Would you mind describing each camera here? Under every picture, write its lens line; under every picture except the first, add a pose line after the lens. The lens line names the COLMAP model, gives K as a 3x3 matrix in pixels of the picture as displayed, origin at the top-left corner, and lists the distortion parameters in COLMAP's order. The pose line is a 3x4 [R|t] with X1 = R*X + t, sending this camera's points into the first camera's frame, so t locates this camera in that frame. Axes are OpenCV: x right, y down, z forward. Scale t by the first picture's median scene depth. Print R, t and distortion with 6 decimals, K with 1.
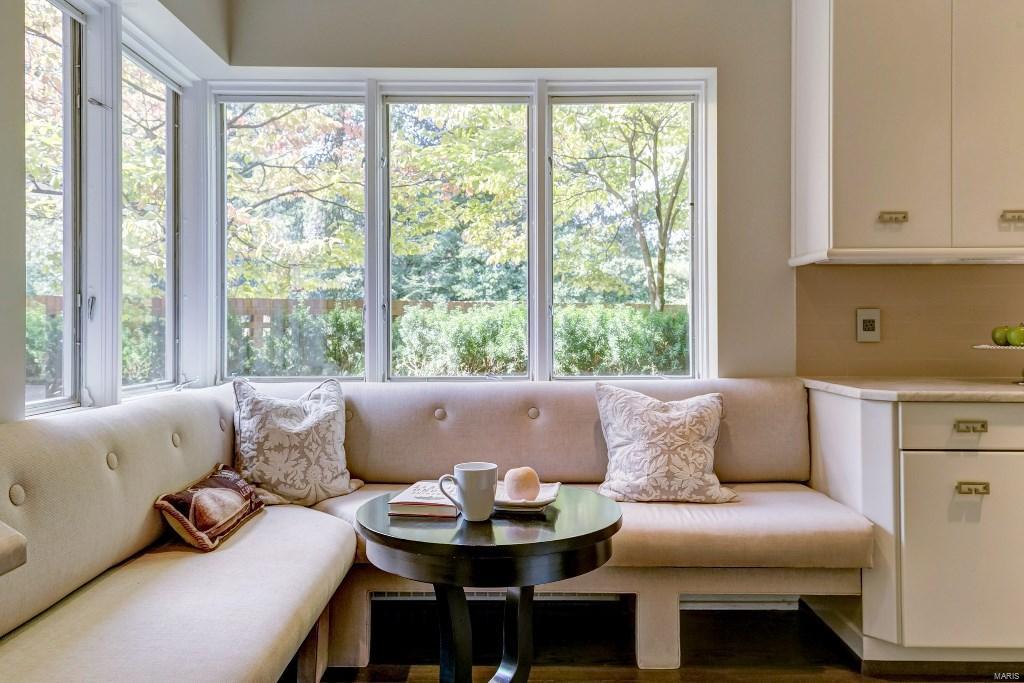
lens RADIAL K [[758.9, 0, 506.9], [0, 758.9, 331.4], [0, 0, 1]] dist [0.030807, -0.009206]
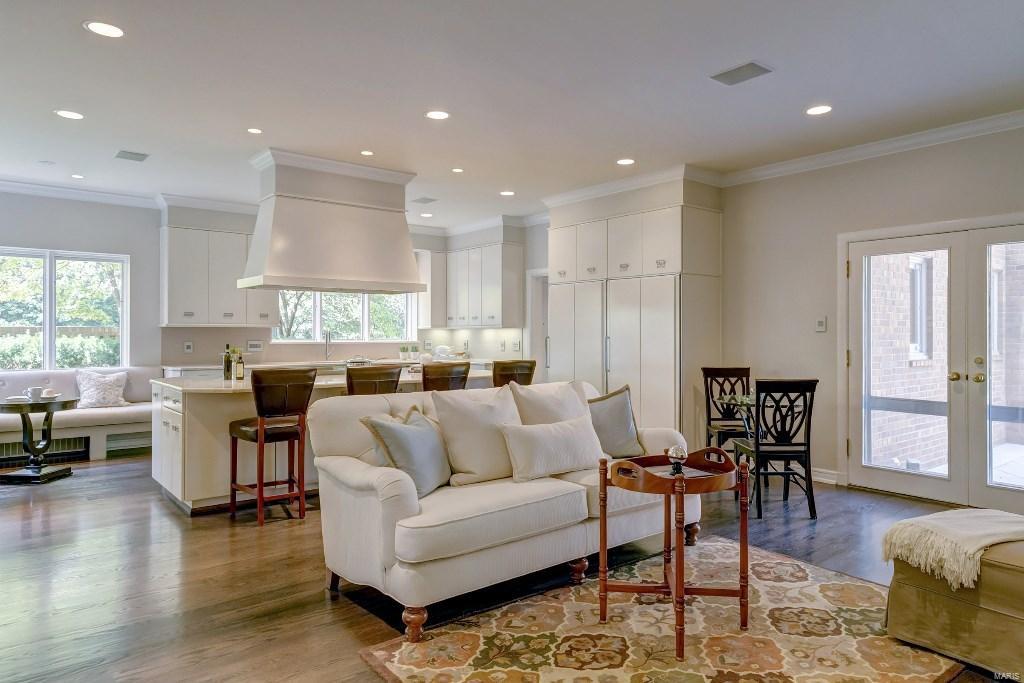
lens RADIAL K [[649.4, 0, 515.7], [0, 649.4, 331.3], [0, 0, 1]] dist [0.010064, 0.004943]
pose [[0.770610, 0.006975, 0.637268, -0.122556], [0.001159, 0.999923, -0.012346, -0.029711], [-0.637306, 0.010253, 0.770543, -1.382085]]
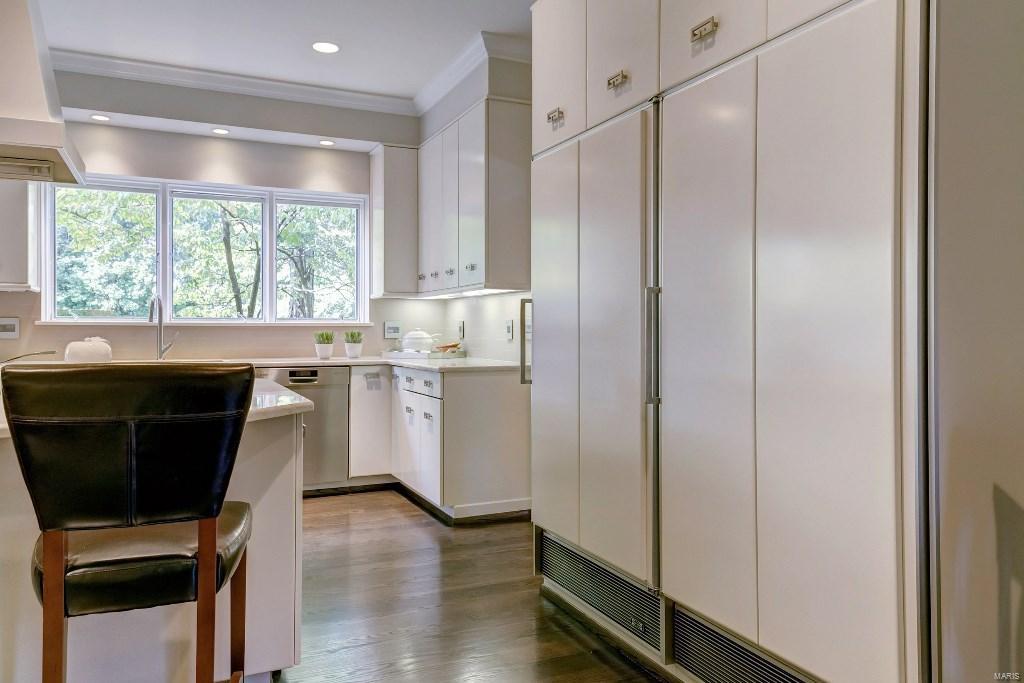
lens RADIAL K [[758.9, 0, 512.5], [0, 758.9, 340.6], [0, 0, 1]] dist [0.030807, -0.009206]
pose [[0.907385, 0.003501, 0.420286, 0.798170], [-0.005521, 0.999978, 0.003591, 0.005374], [-0.420265, -0.005578, 0.907384, -0.718375]]
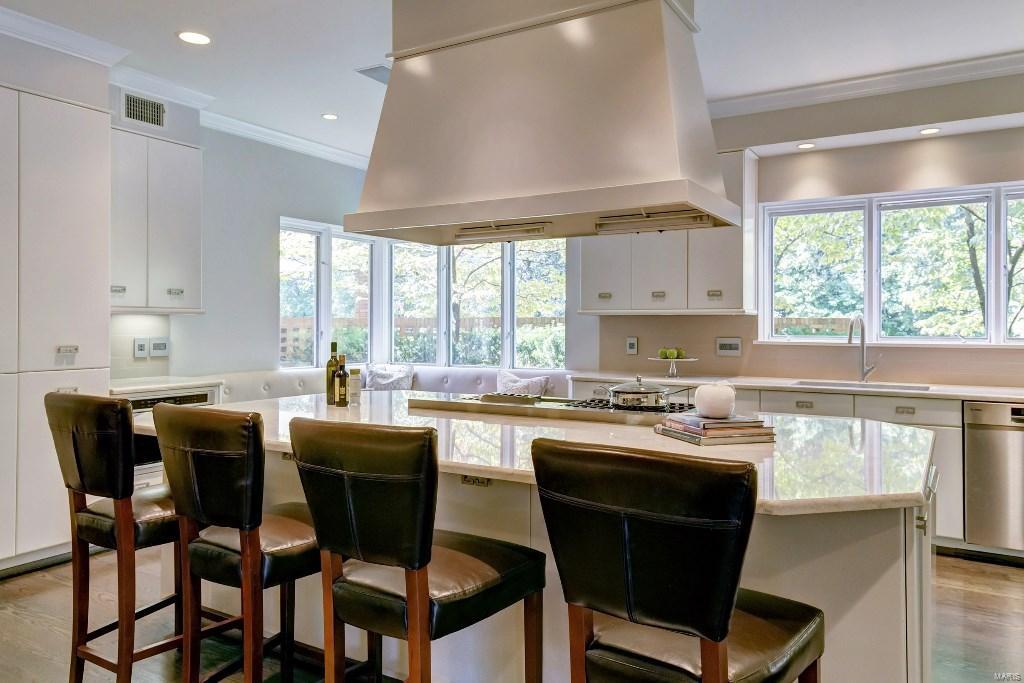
lens RADIAL K [[713.8, 0, 503.0], [0, 713.8, 330.7], [0, 0, 1]] dist [0.010457, 0.009434]
pose [[0.853633, 0.008468, -0.520806, 0.916552], [-0.008236, 0.999962, 0.002760, -0.039437], [0.520809, 0.001933, 0.853671, -0.591943]]
